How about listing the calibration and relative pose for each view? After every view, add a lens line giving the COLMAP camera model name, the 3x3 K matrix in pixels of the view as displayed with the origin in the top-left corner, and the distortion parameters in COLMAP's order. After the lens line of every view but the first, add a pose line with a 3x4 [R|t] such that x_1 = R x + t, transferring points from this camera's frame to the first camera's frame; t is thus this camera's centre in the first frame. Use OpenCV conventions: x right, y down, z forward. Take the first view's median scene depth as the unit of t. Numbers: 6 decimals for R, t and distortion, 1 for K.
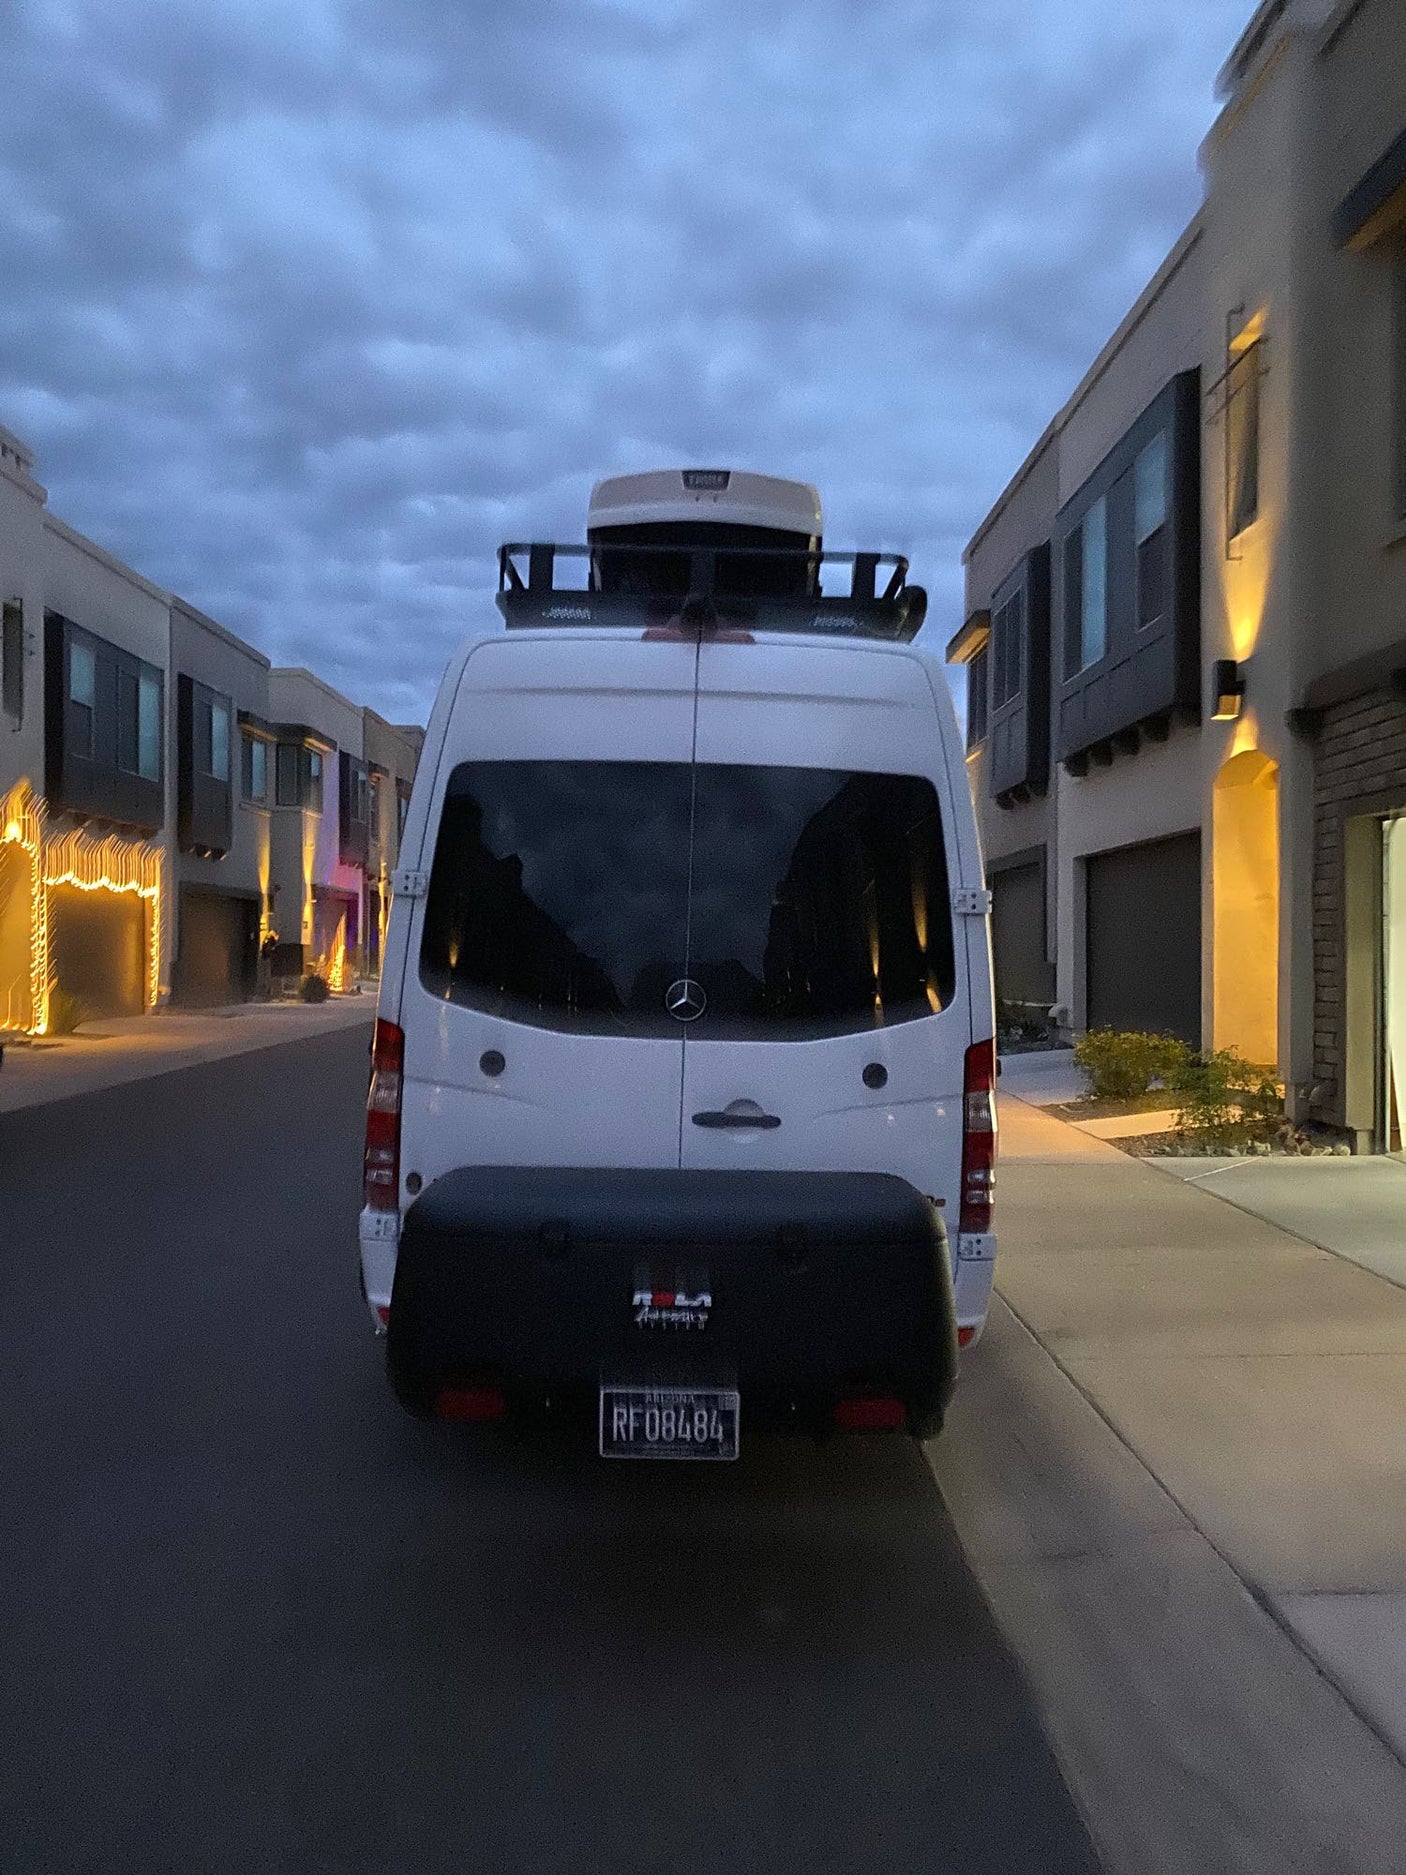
lens RADIAL K [[1440.2, 0, 703.0], [0, 1440.2, 937.5], [0, 0, 1]] dist [0.072633, -0.060918]
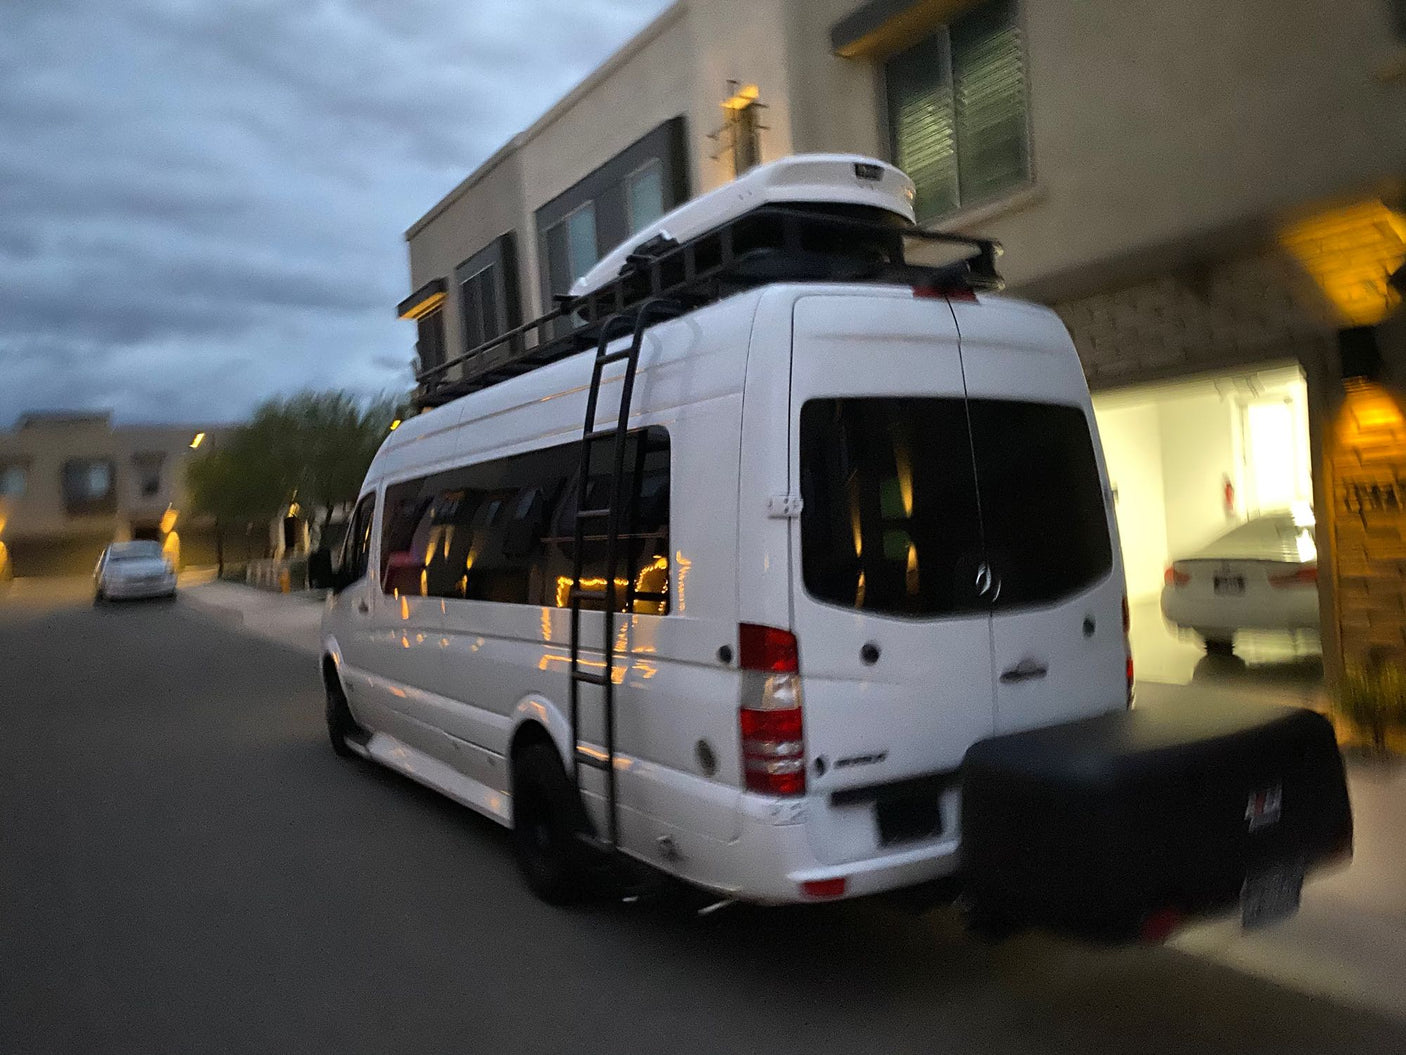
lens RADIAL K [[1079.9, 0, 703.0], [0, 1079.9, 527.5], [0, 0, 1]] dist [0.072633, -0.060918]
pose [[0.856222, -0.070445, 0.511783, -0.695669], [0.070562, 0.997322, 0.019226, -0.041595], [-0.511767, 0.019651, 0.858900, 0.302257]]
